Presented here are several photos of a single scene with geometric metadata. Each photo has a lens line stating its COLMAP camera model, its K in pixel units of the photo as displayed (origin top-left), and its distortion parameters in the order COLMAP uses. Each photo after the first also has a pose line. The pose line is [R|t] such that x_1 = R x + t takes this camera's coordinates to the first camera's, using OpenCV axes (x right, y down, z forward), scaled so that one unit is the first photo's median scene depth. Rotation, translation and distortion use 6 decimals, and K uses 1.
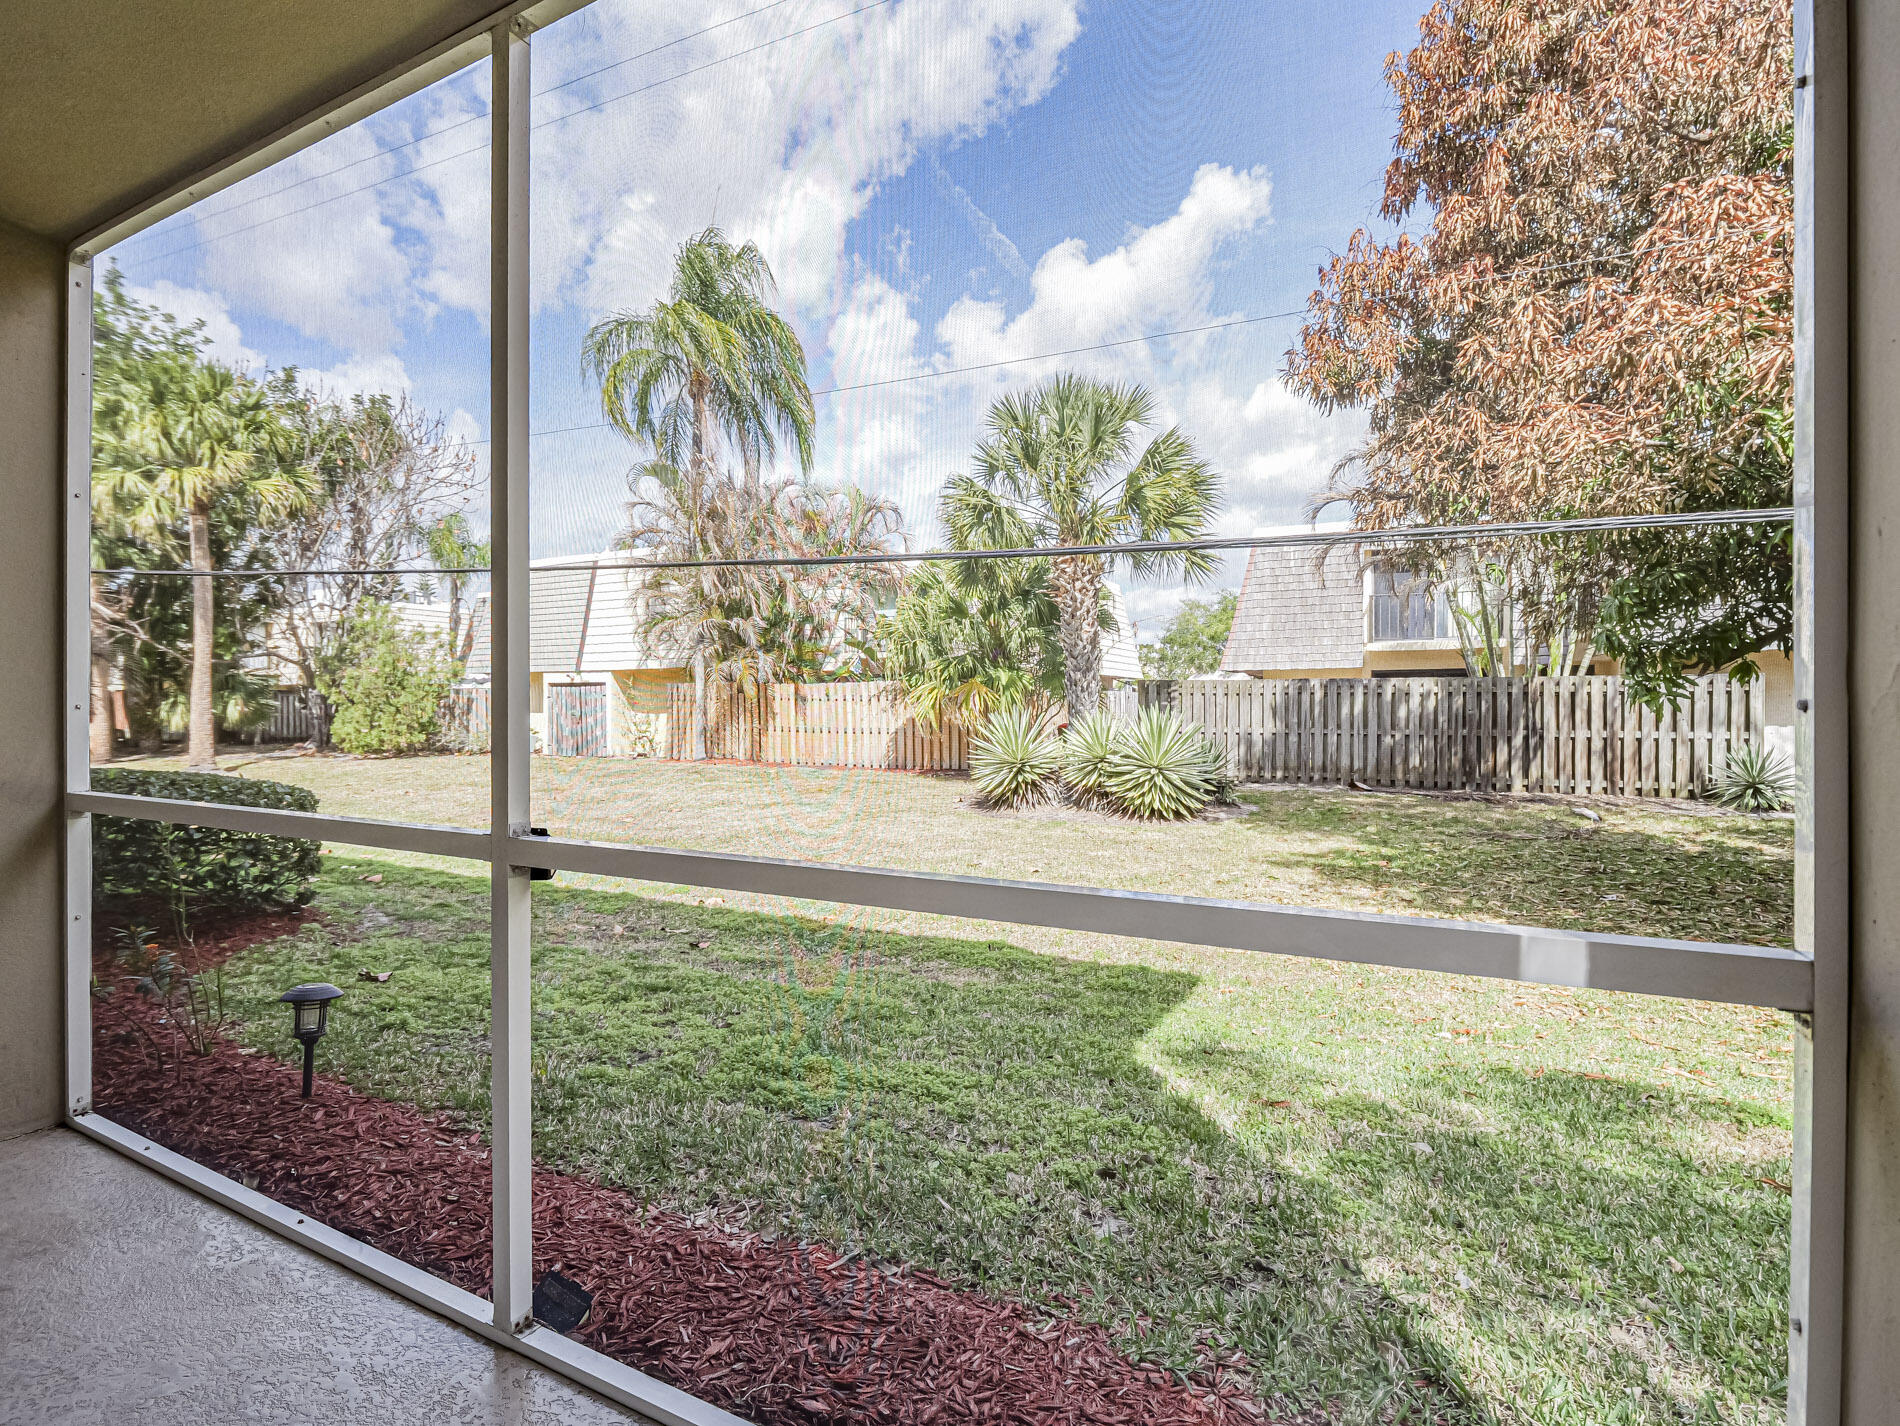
lens RADIAL K [[930.6, 0, 936.3], [0, 930.6, 706.8], [0, 0, 1]] dist [-0.017005, 0.001160]
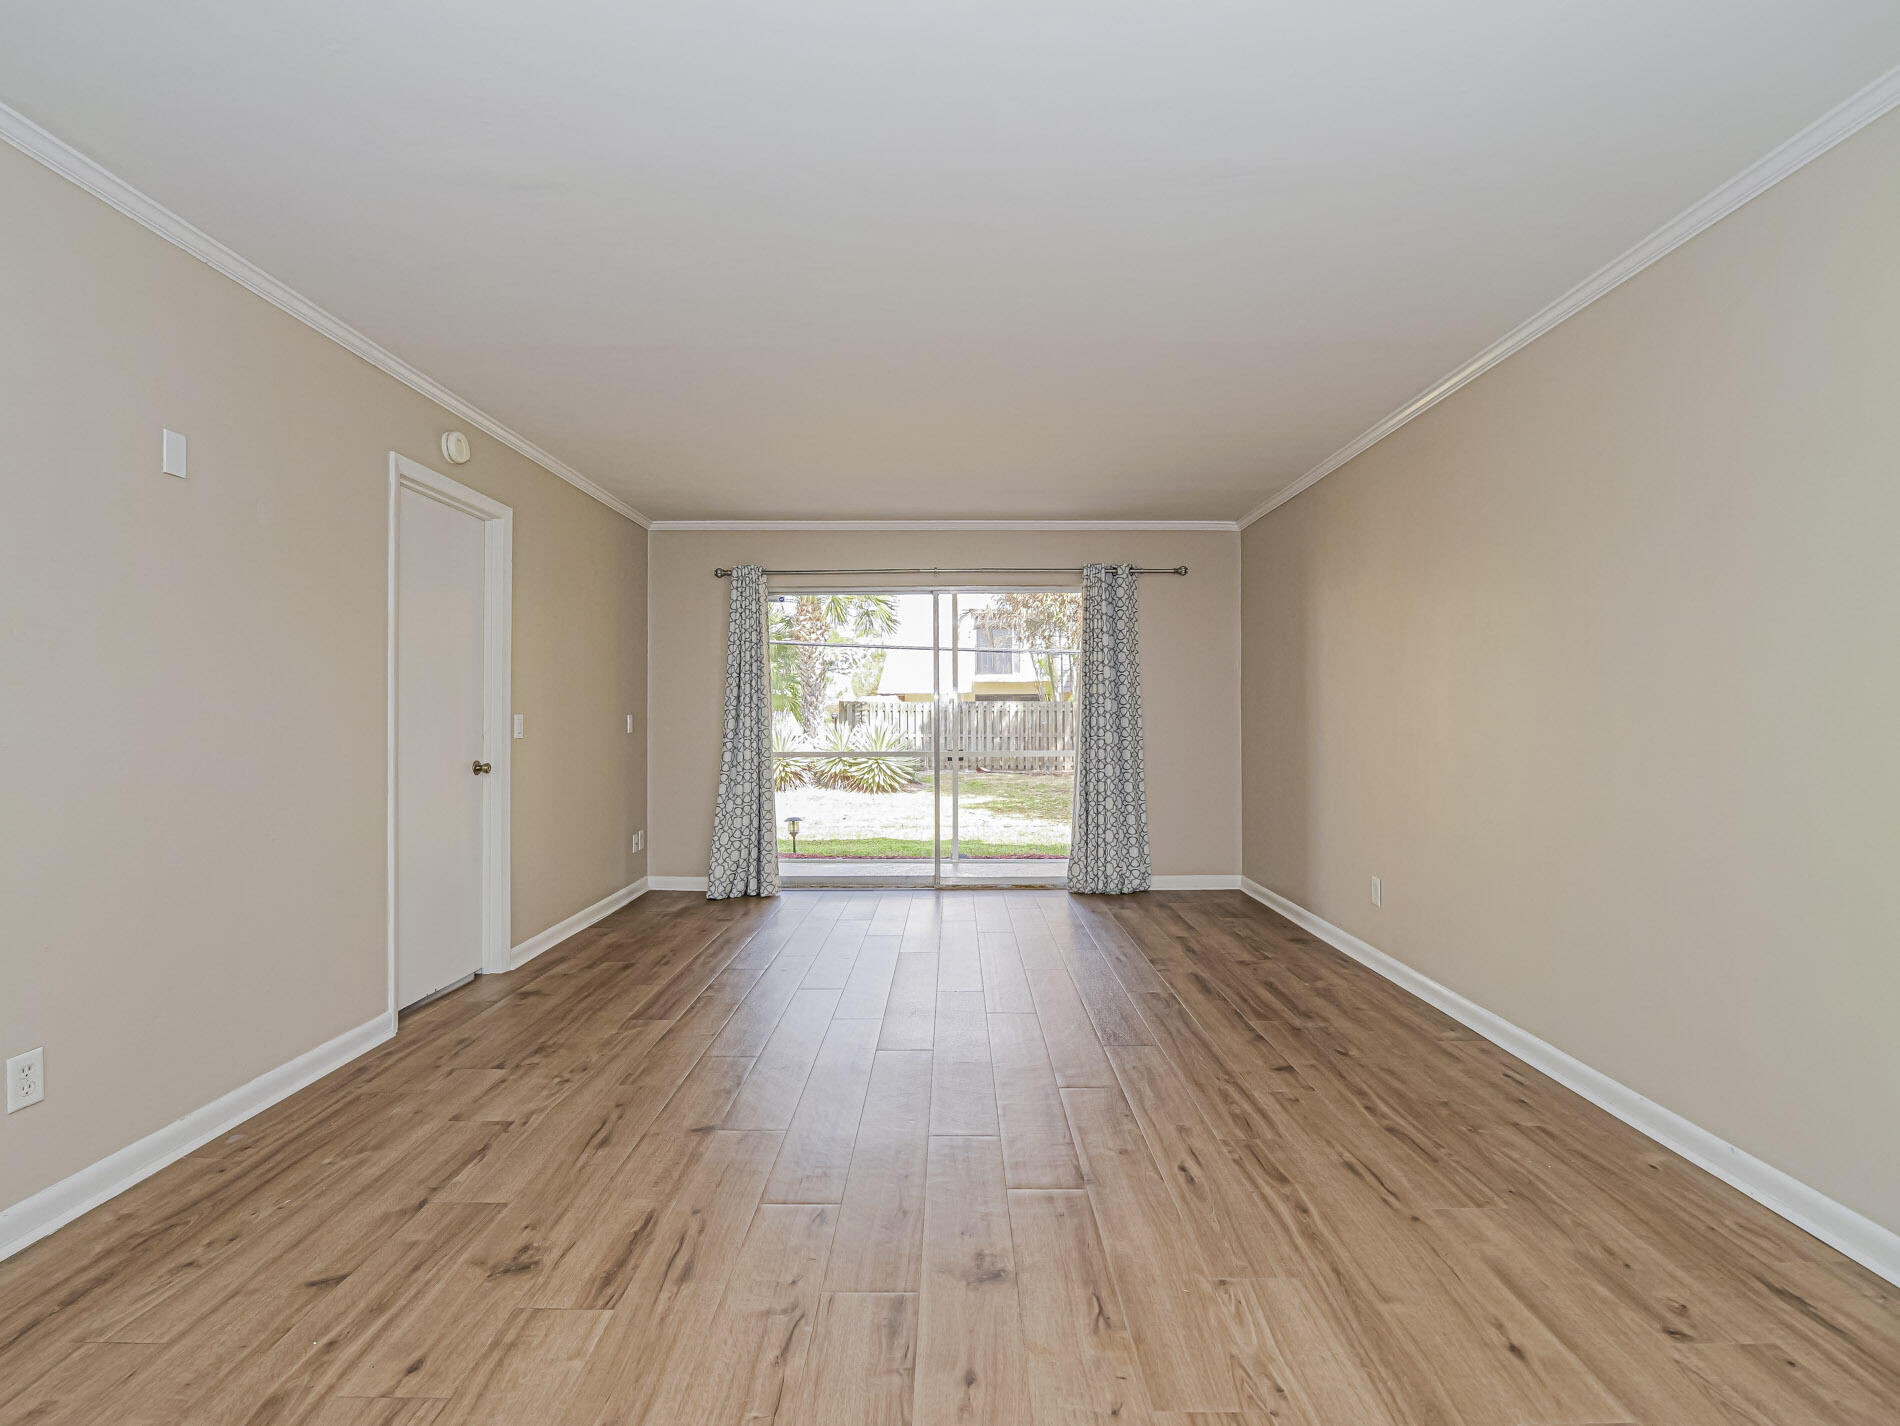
lens RADIAL K [[930.6, 0, 948.4], [0, 930.6, 716.8], [0, 0, 1]] dist [-0.017005, 0.001160]
pose [[0.889732, -0.004342, 0.456462, -0.353977], [0.006836, 0.999969, -0.003814, 0.000809], [-0.456432, 0.006514, 0.889735, -0.422349]]
